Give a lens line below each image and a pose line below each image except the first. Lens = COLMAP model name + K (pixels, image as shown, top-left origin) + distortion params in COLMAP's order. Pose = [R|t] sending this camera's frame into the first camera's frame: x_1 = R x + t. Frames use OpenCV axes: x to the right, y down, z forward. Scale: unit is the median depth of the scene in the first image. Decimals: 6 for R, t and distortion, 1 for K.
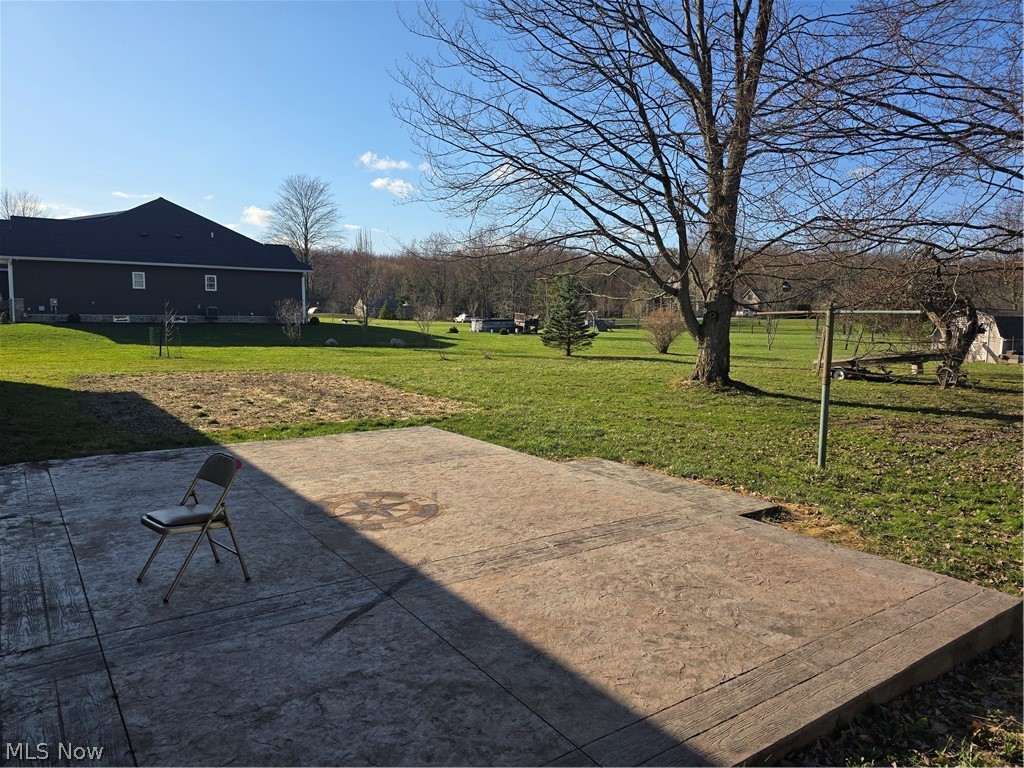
lens RADIAL K [[707.2, 0, 483.7], [0, 707.2, 380.3], [0, 0, 1]] dist [0.082562, -0.077180]
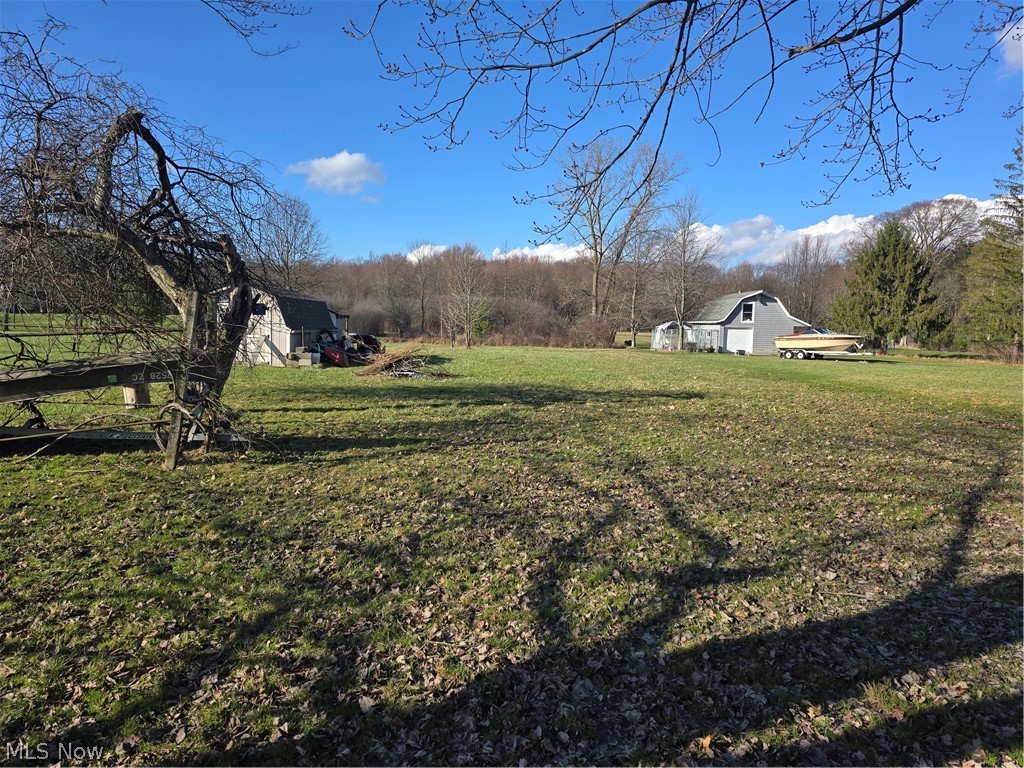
lens RADIAL K [[707.2, 0, 511.9], [0, 707.2, 380.1], [0, 0, 1]] dist [0.082562, -0.077180]
pose [[0.592860, -0.067081, 0.802507, 0.897058], [0.066068, 0.997217, 0.034548, -0.057796], [-0.802591, 0.032538, 0.595642, 1.293381]]
